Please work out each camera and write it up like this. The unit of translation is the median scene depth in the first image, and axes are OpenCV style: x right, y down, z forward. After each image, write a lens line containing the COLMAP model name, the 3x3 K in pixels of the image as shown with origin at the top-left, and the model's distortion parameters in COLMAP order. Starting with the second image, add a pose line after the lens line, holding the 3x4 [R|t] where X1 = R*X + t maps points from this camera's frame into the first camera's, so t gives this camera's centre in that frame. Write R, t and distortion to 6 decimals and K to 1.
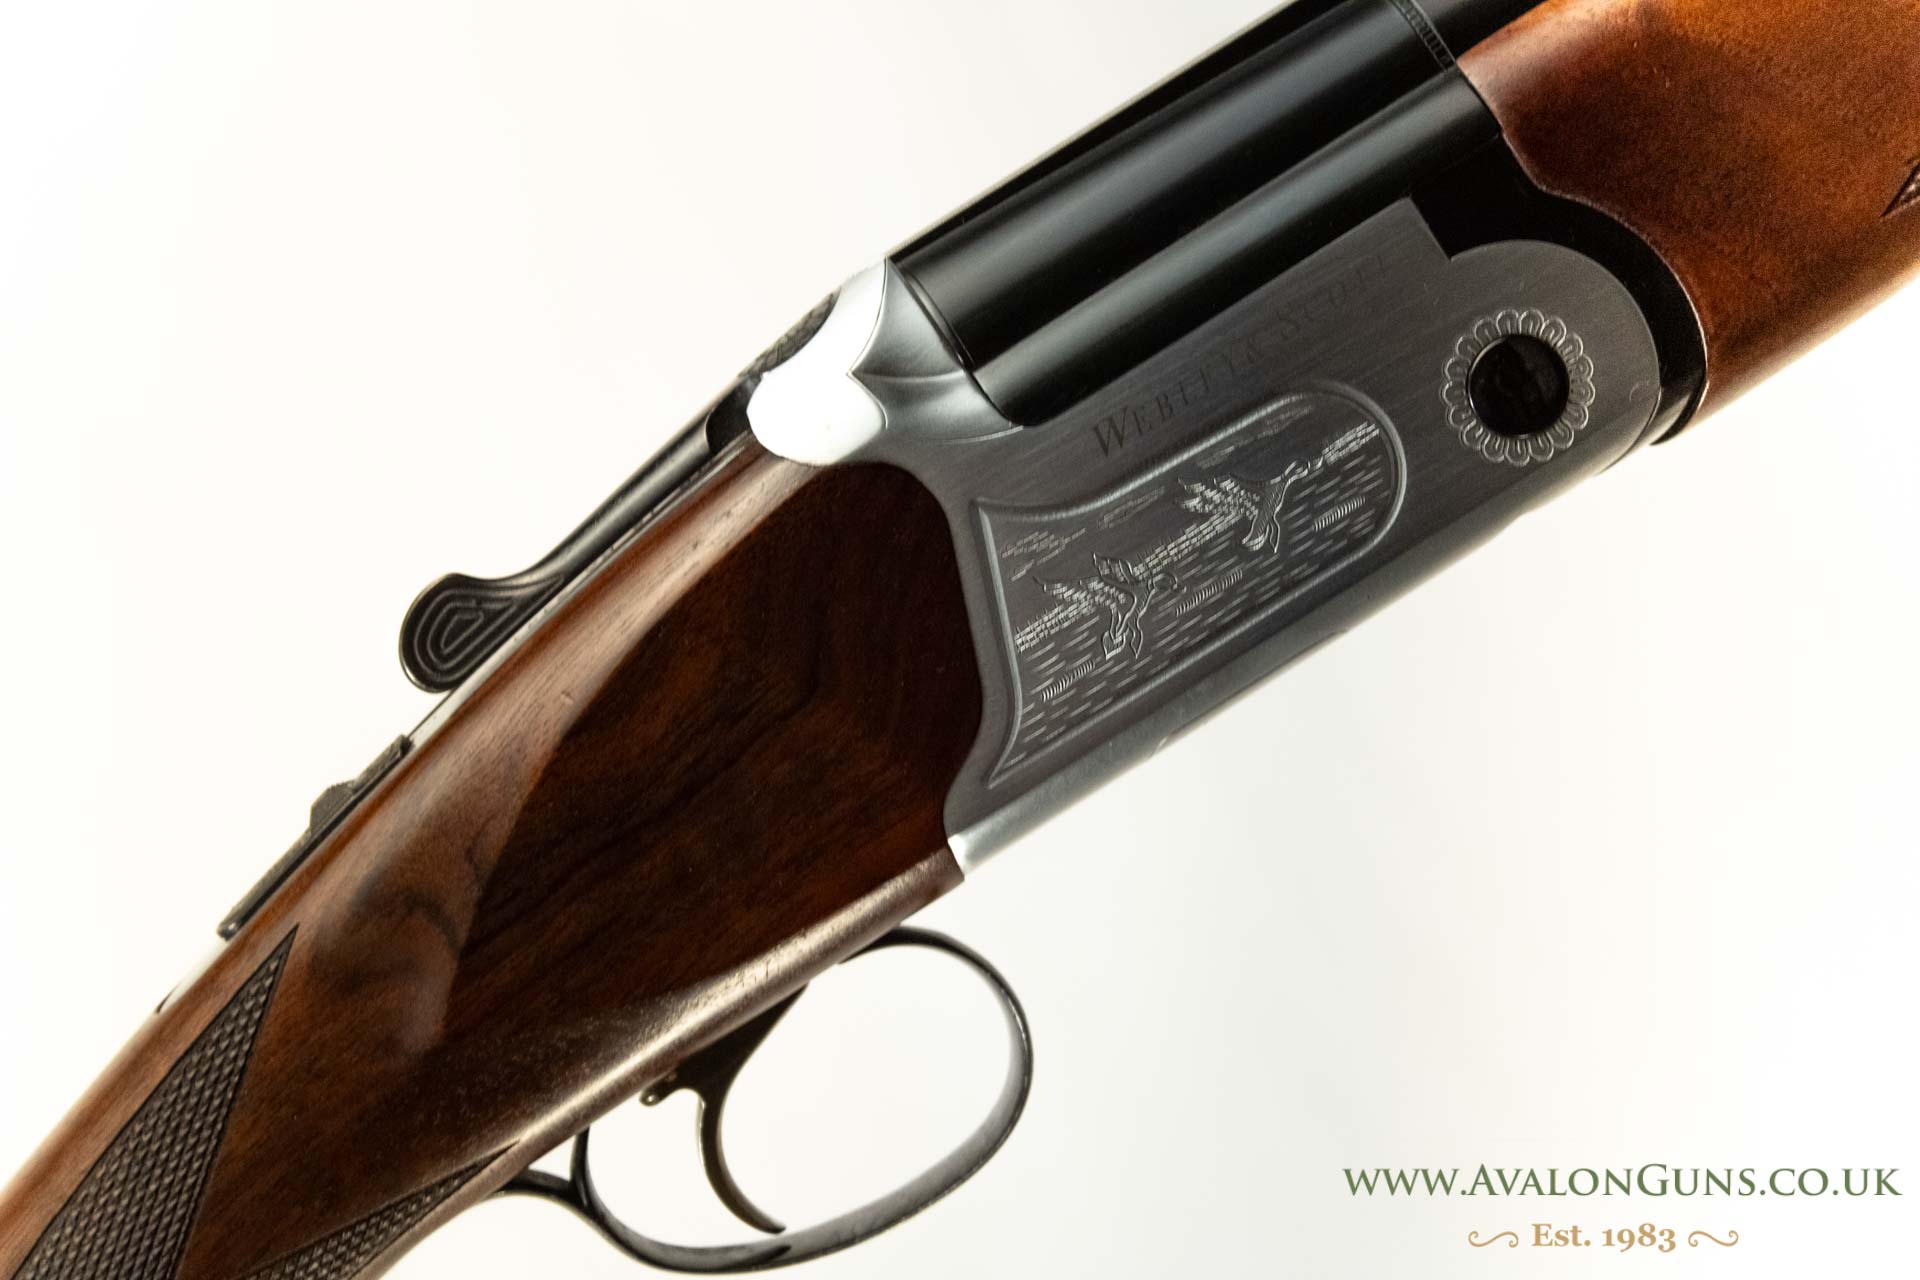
lens RADIAL K [[4885.2, 0, 960.0], [0, 4885.2, 640.0], [0, 0, 1]] dist [0.115047, -0.463937]
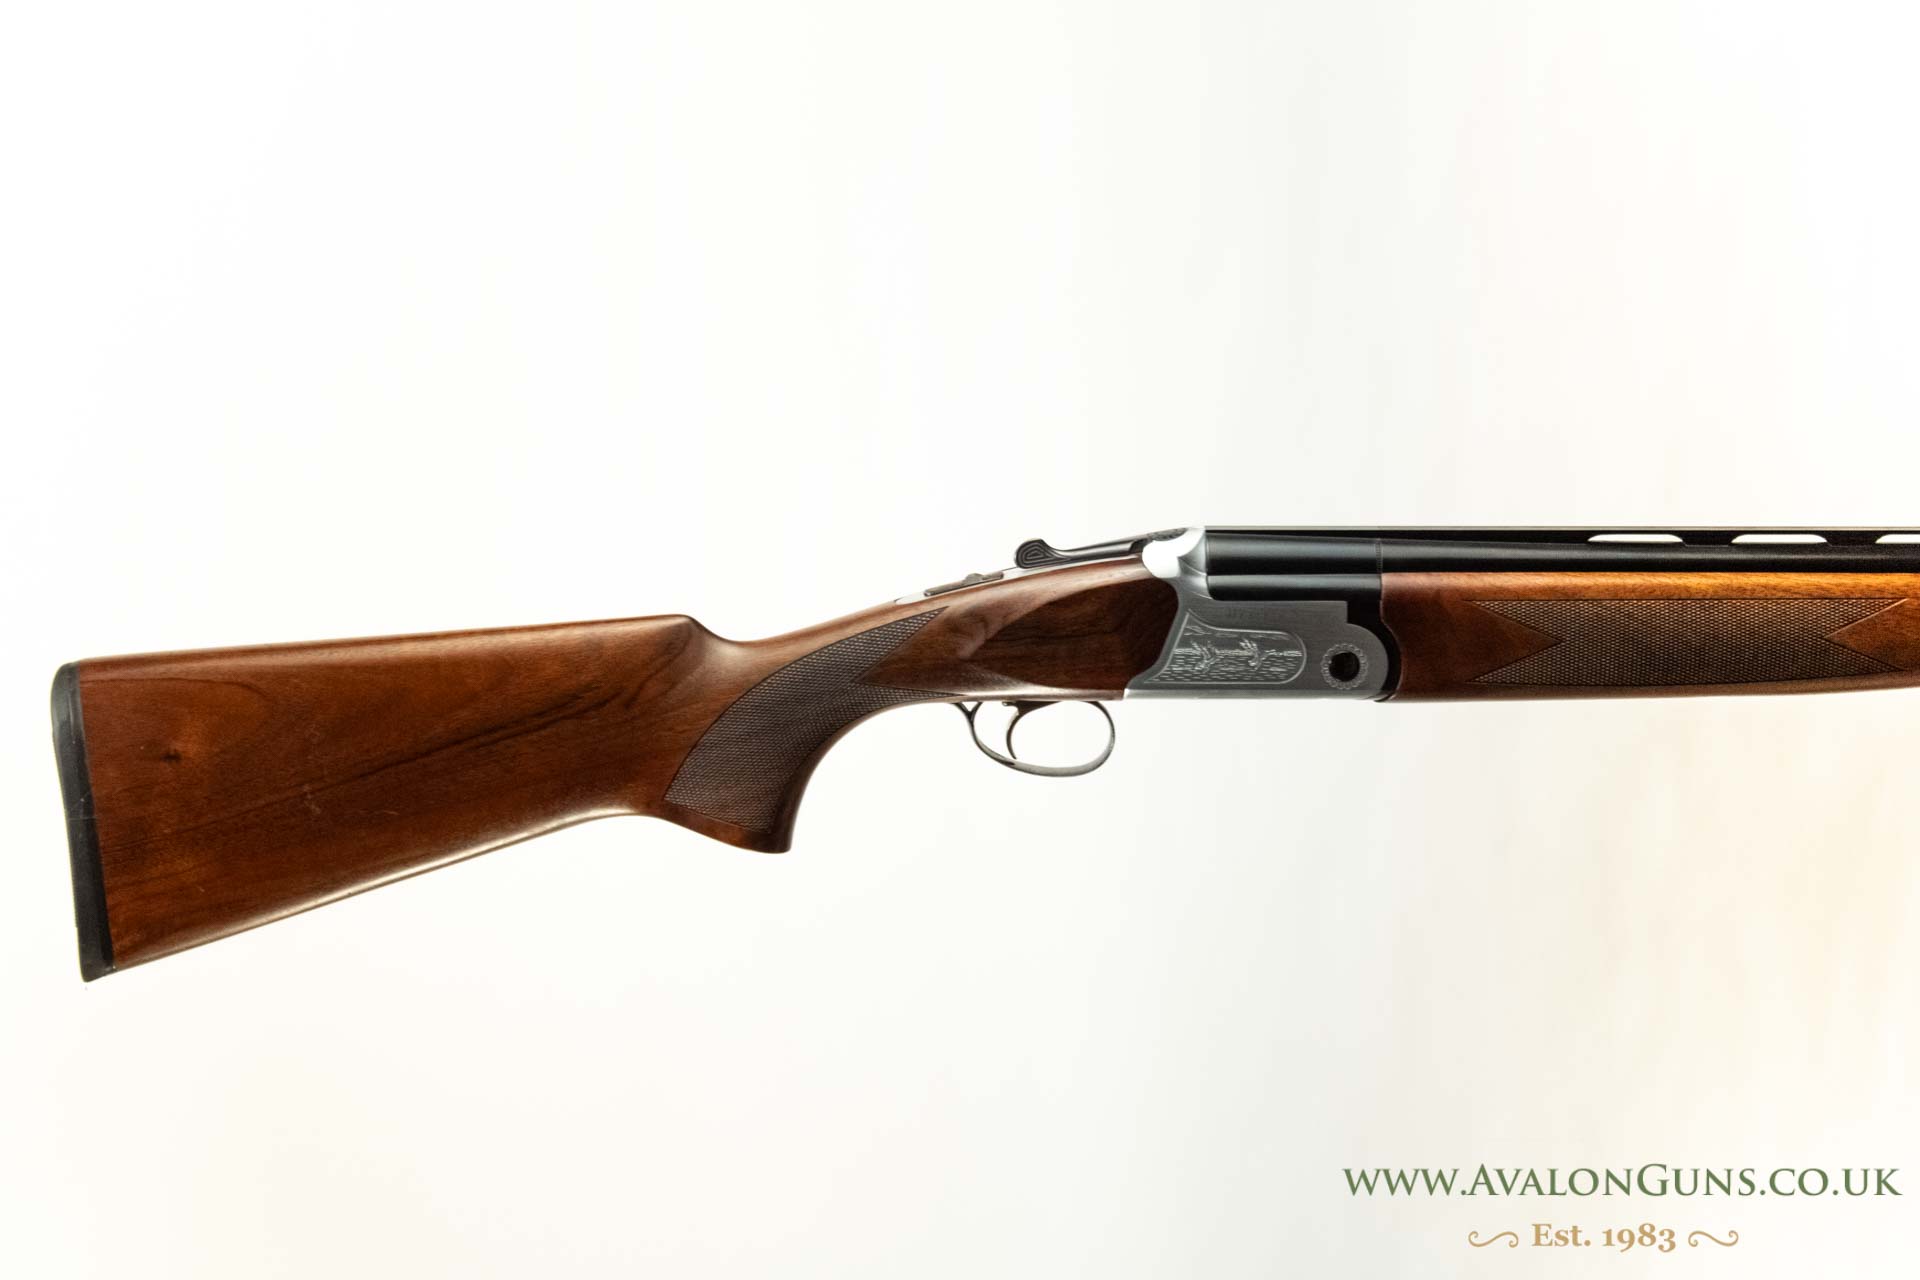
lens RADIAL K [[4290.0, 0, 960.0], [0, 4290.0, 640.0], [0, 0, 1]] dist [-0.581349, -0.004328]
pose [[0.840555, 0.541513, 0.015174, -0.158178], [-0.541157, 0.838060, 0.069306, -0.127159], [0.024813, -0.066467, 0.997480, -1.890257]]
